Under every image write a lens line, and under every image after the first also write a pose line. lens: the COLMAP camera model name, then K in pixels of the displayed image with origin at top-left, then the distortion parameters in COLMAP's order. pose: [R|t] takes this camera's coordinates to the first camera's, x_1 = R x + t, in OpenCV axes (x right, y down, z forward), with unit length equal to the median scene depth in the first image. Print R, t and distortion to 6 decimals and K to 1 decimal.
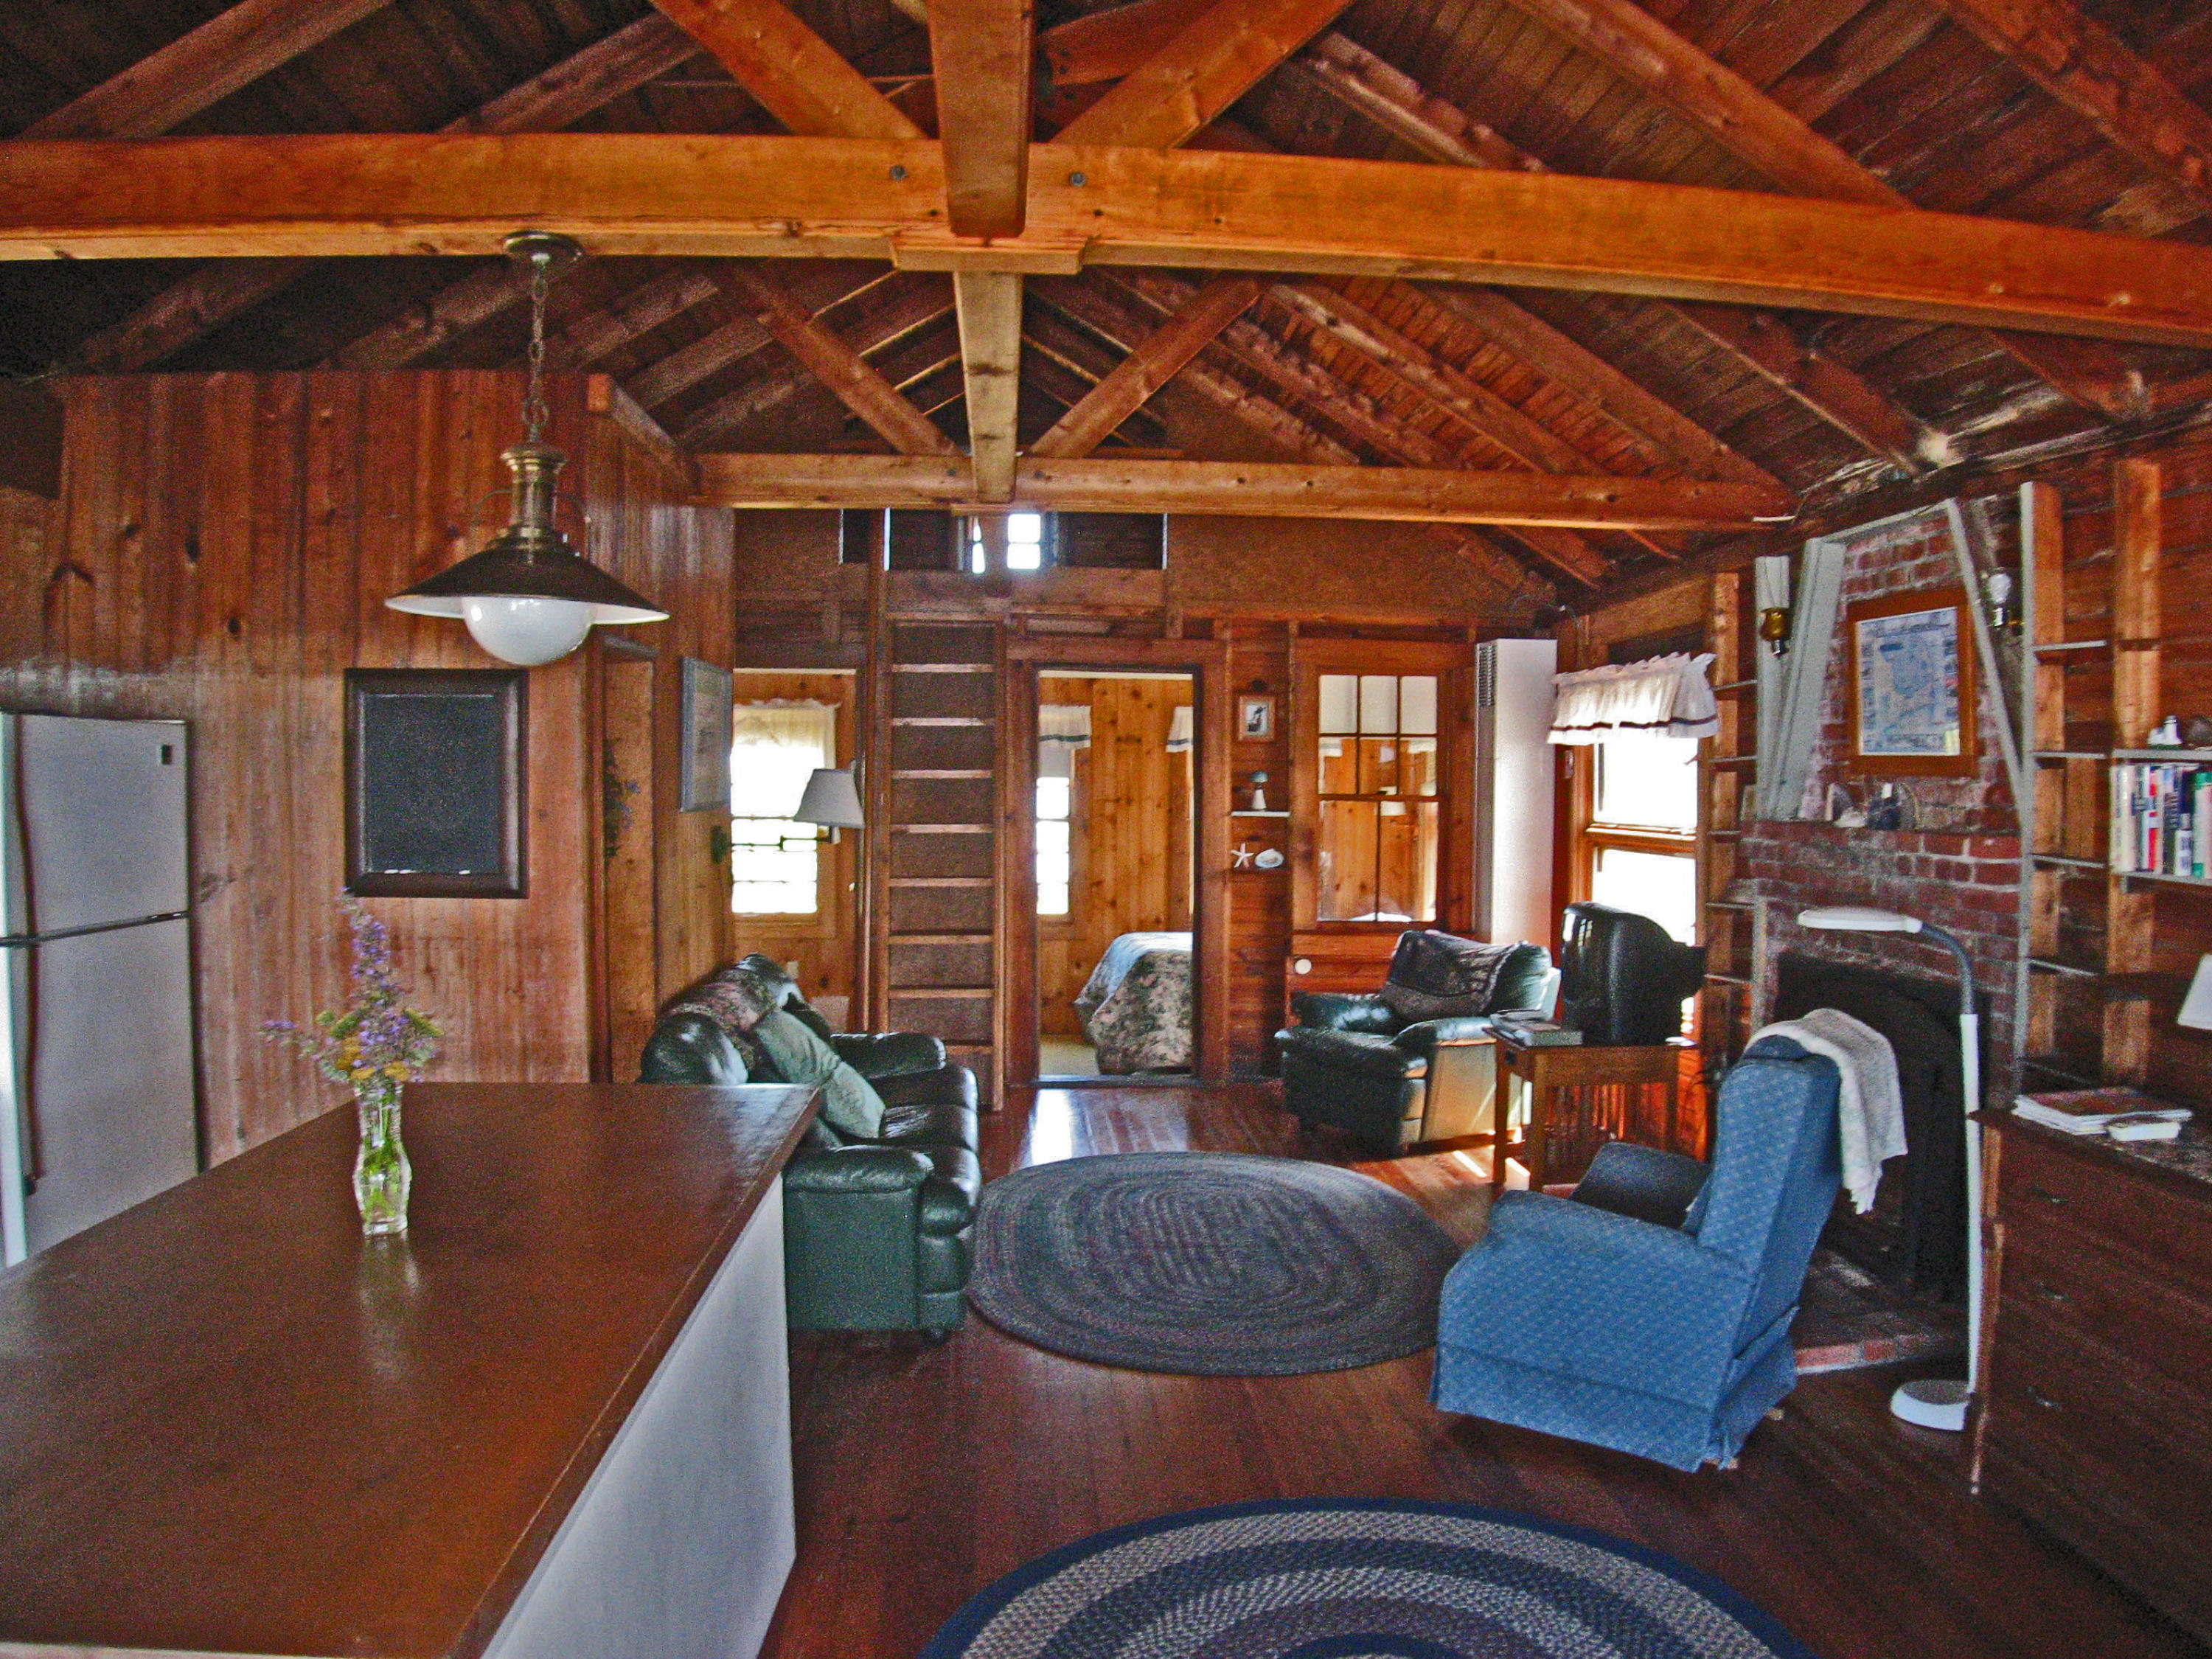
lens RADIAL K [[1622.0, 0, 1120.4], [0, 1622.0, 833.2], [0, 0, 1]] dist [-0.149531, 0.046041]
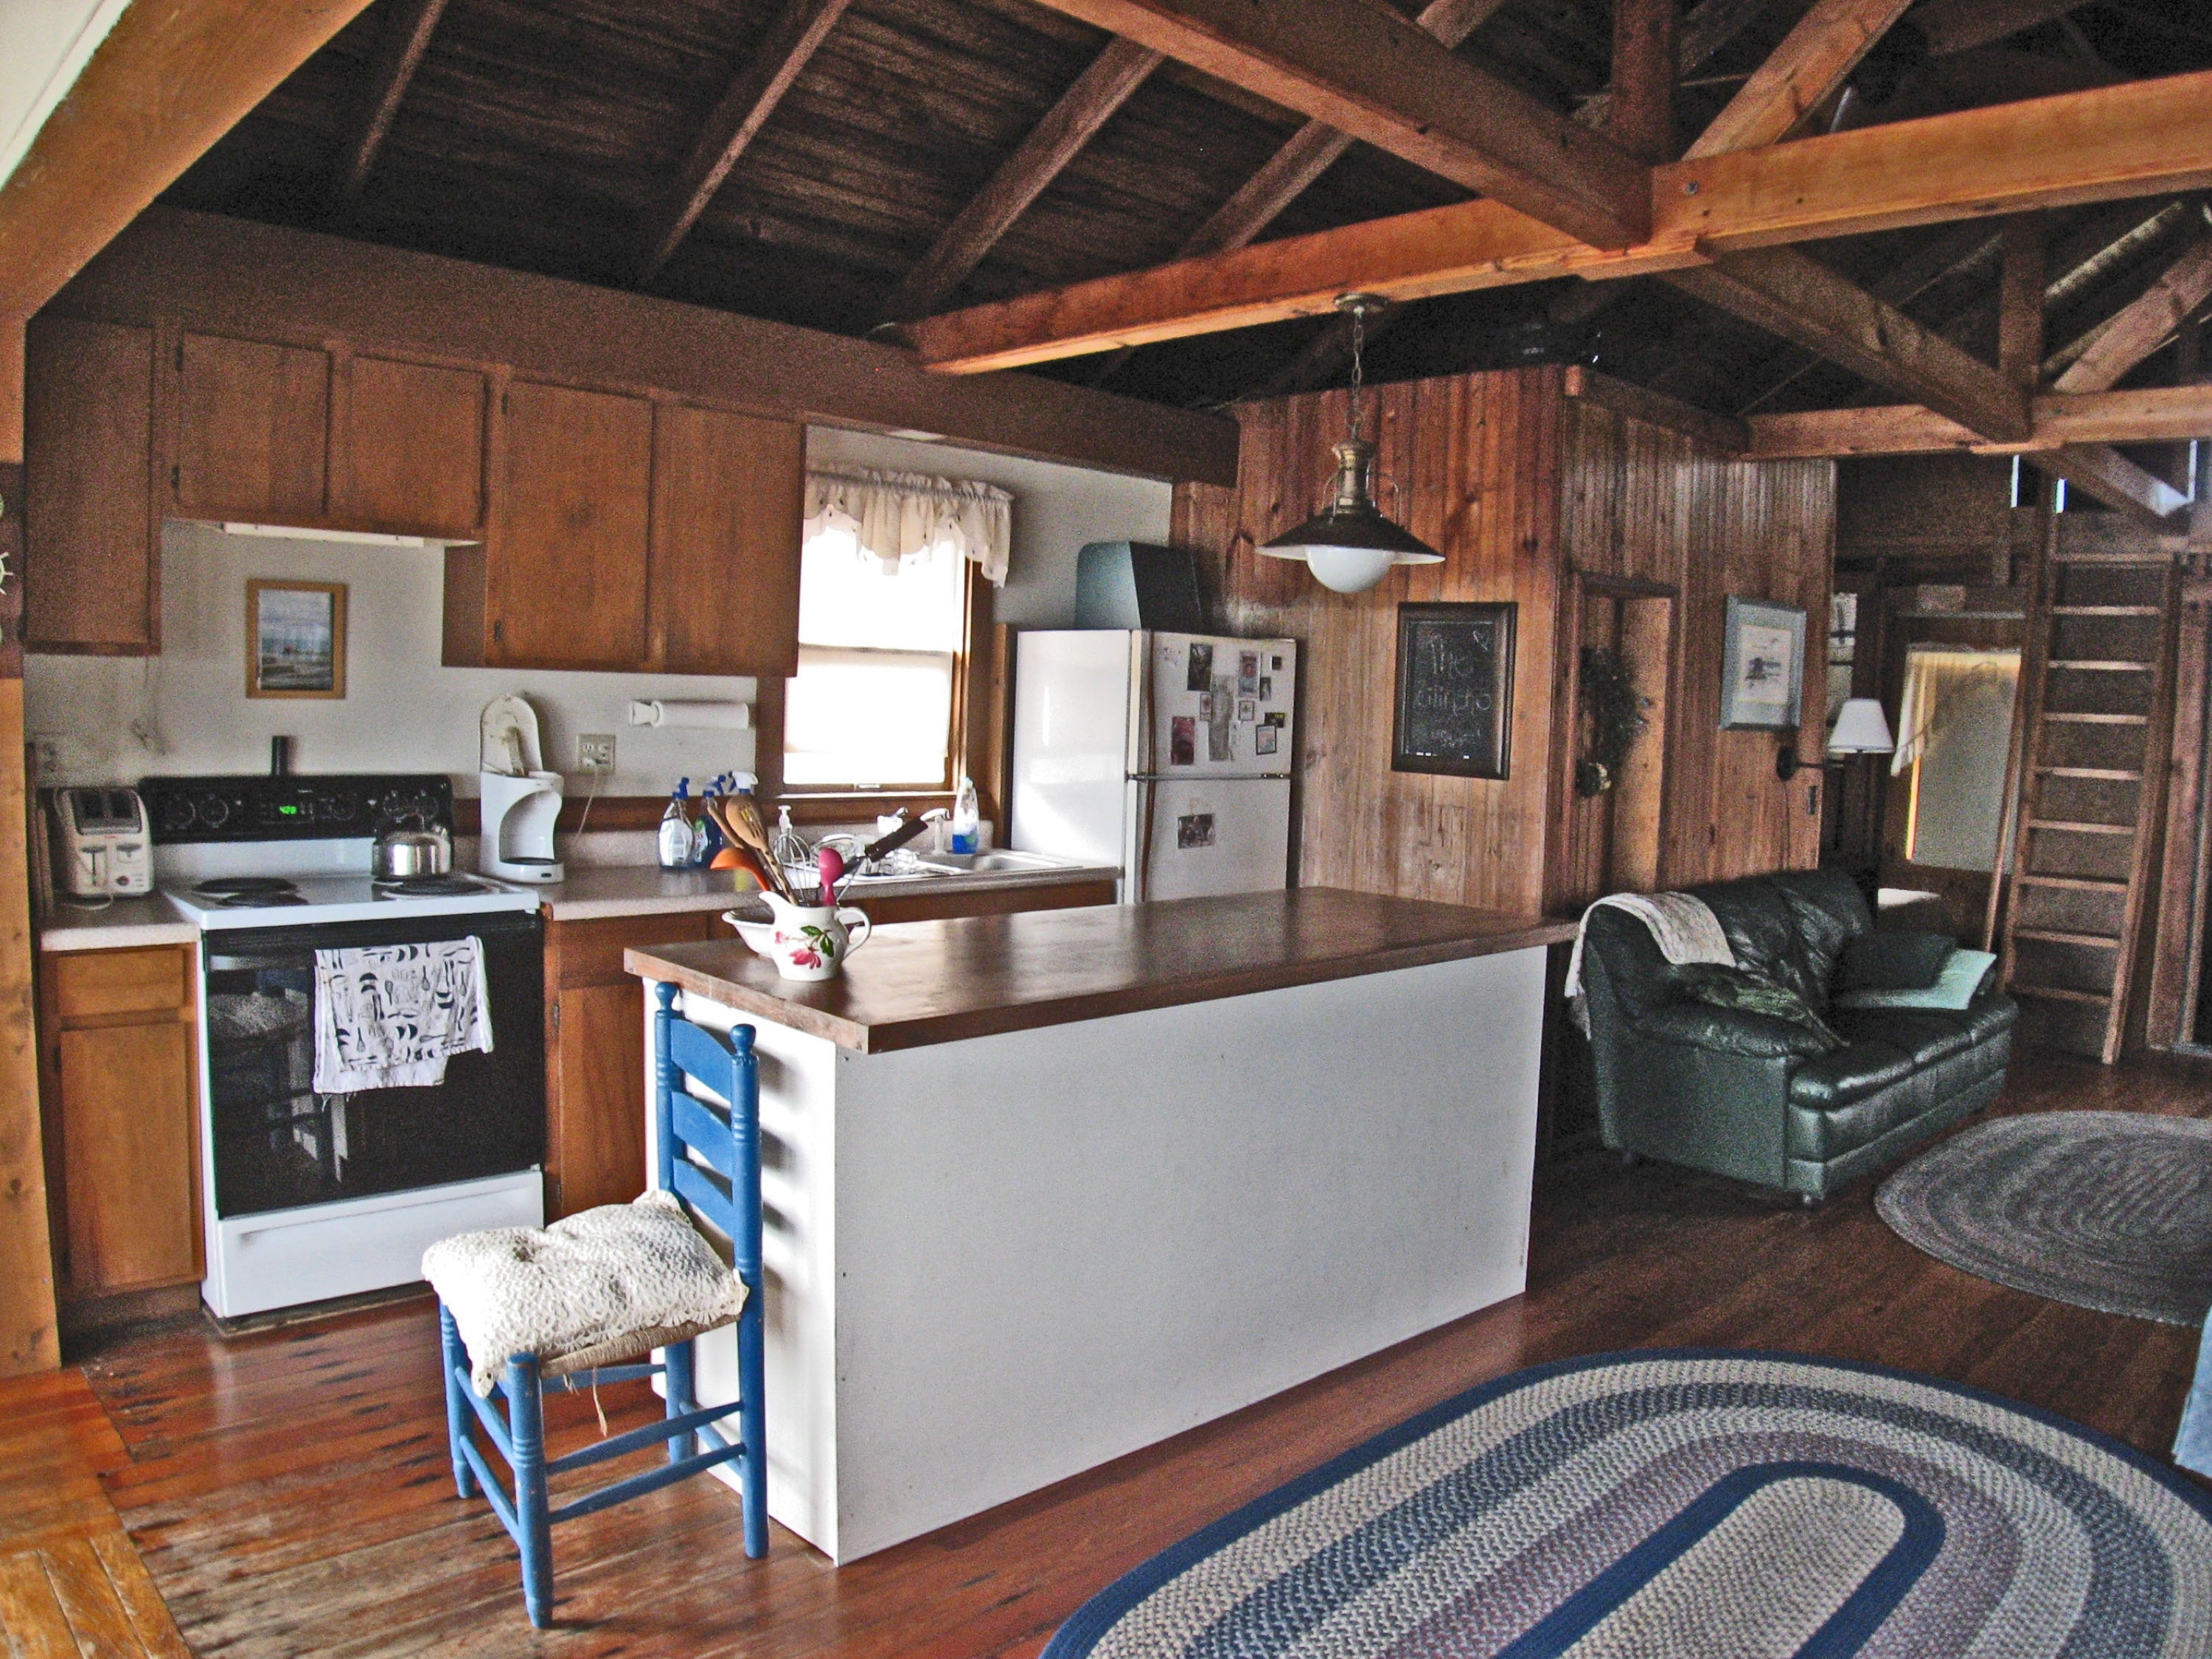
lens RADIAL K [[1616.3, 0, 1156.0], [0, 1616.3, 833.0], [0, 0, 1]] dist [-0.182999, 0.060832]
pose [[0.641122, 0.080654, -0.763189, 0.373685], [-0.058136, 0.996709, 0.056494, 0.022854], [0.765233, 0.008149, 0.643701, -0.043642]]
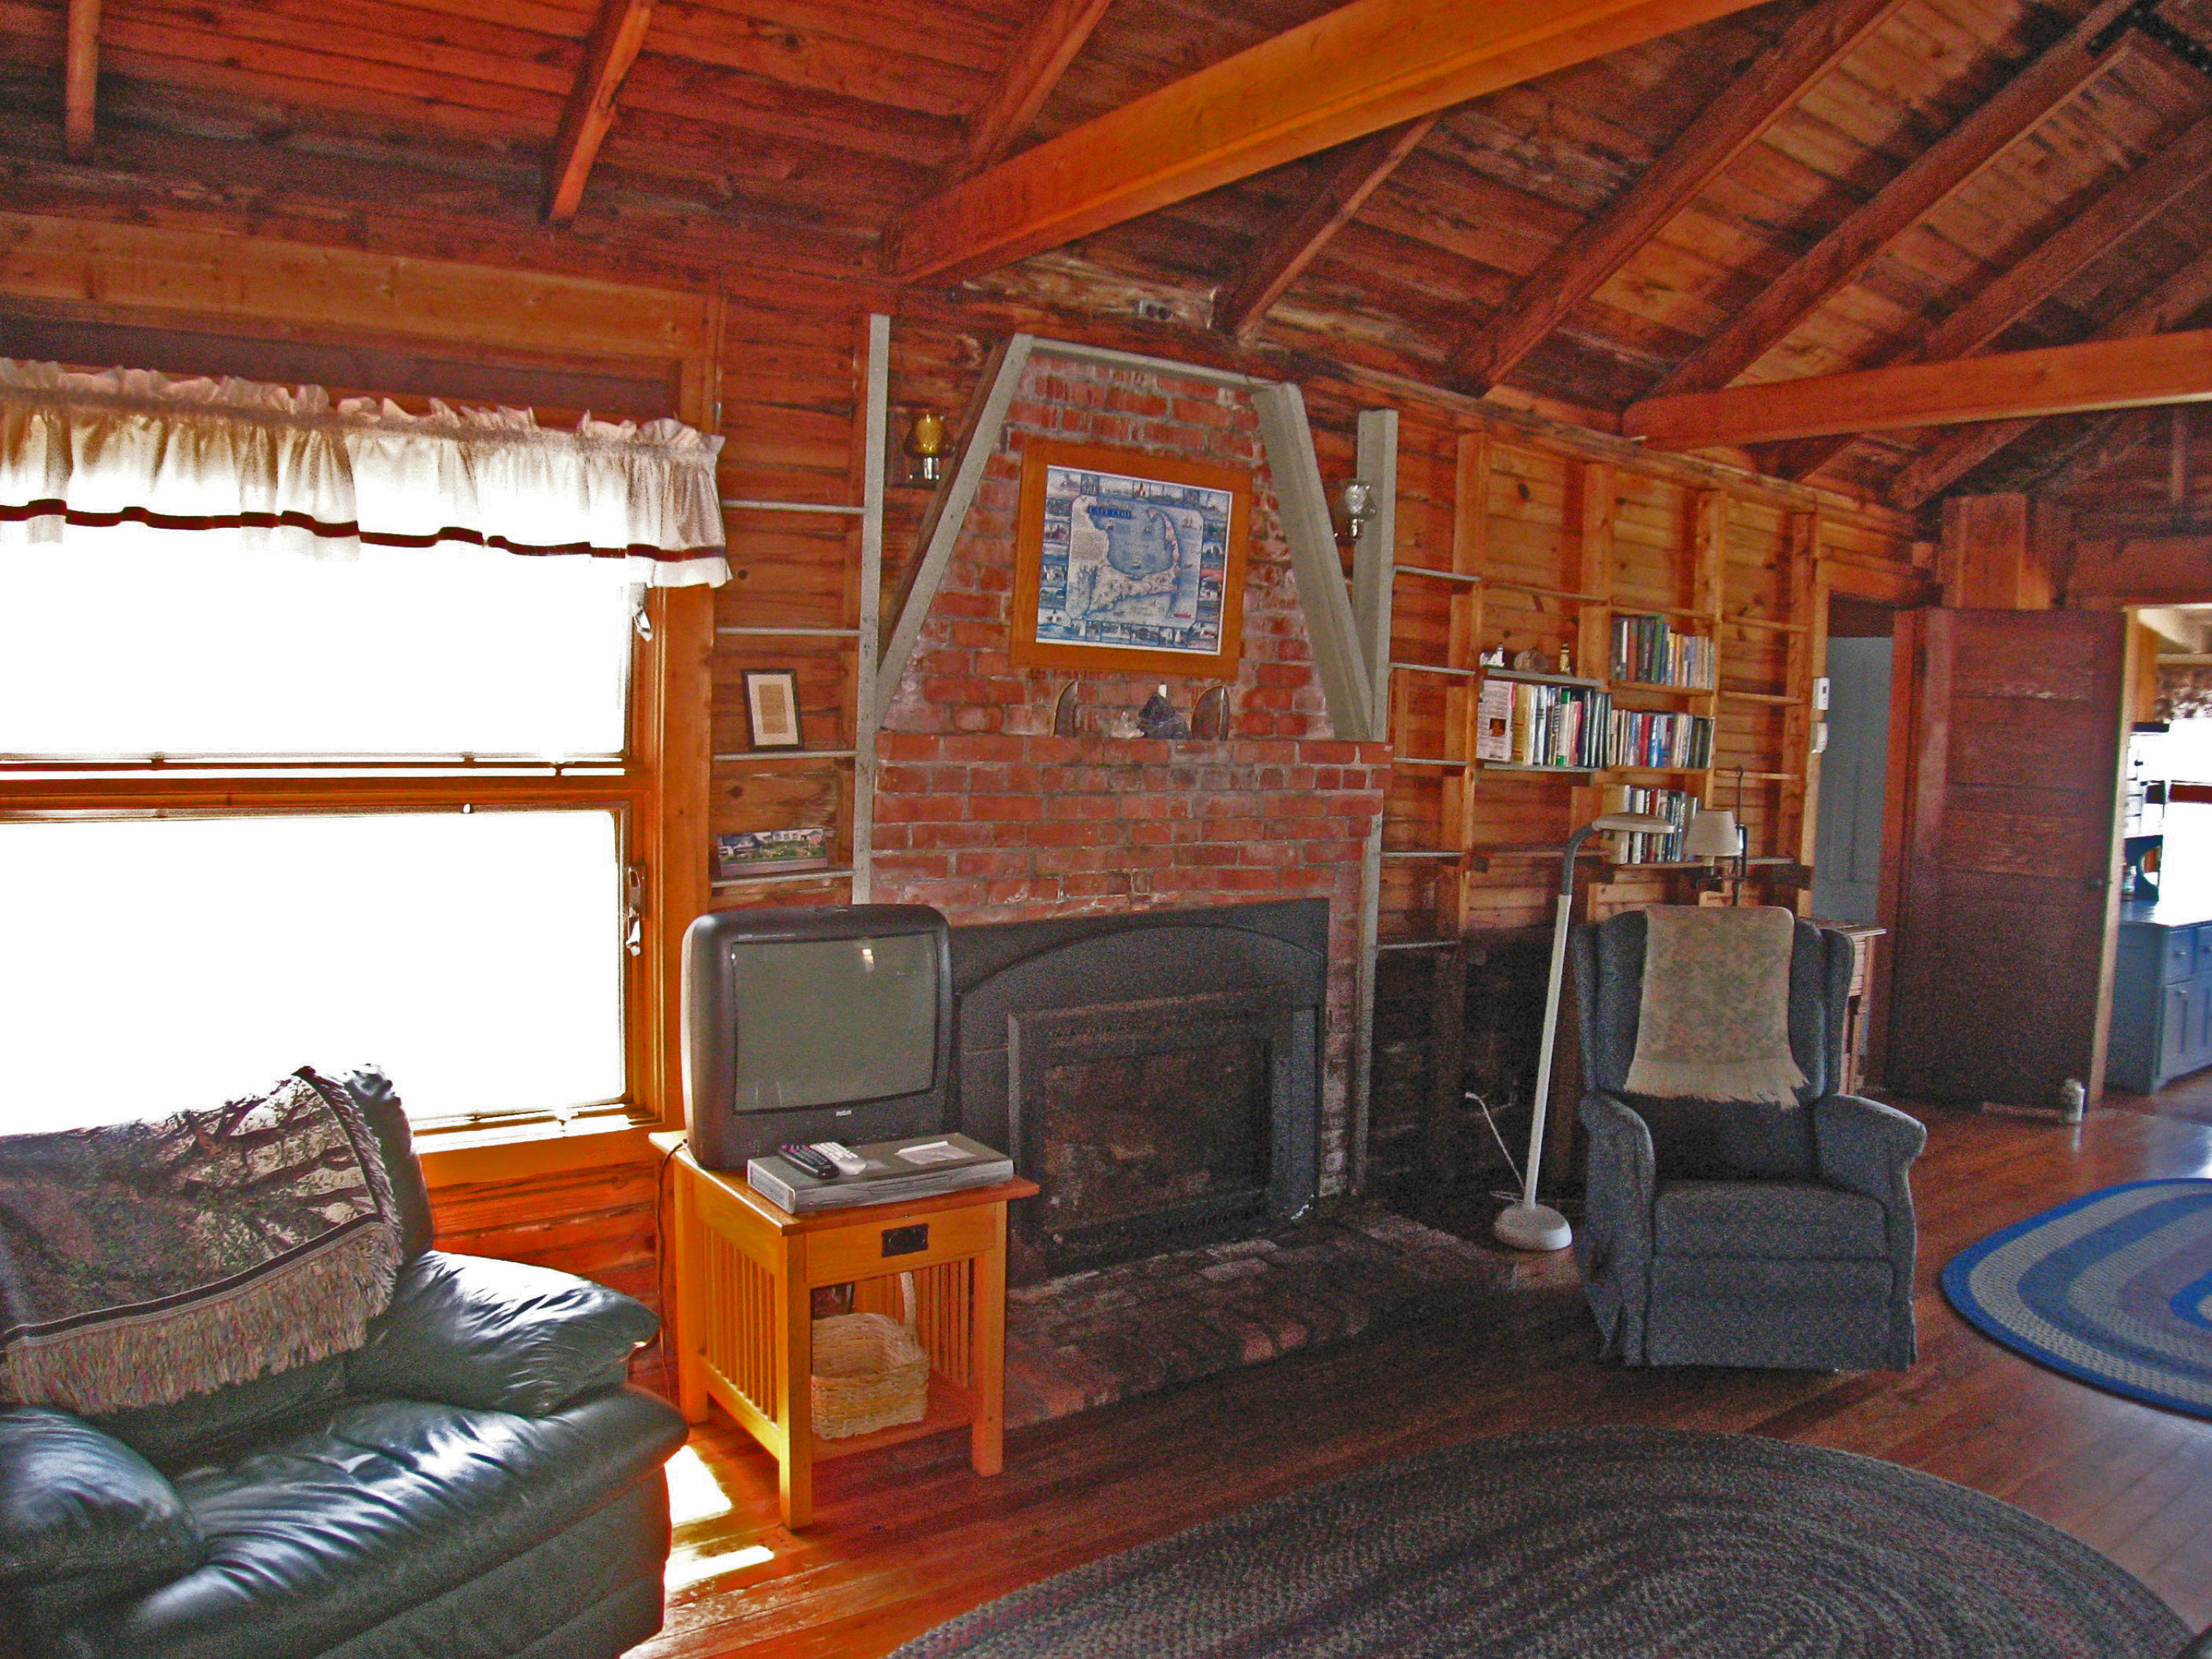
lens RADIAL K [[1616.3, 0, 1156.0], [0, 1616.3, 833.0], [0, 0, 1]] dist [-0.182999, 0.060832]
pose [[-0.530885, -0.095977, 0.841992, -0.246576], [-0.011192, 0.994273, 0.106278, -0.045021], [-0.847370, 0.046997, -0.528919, 1.498094]]
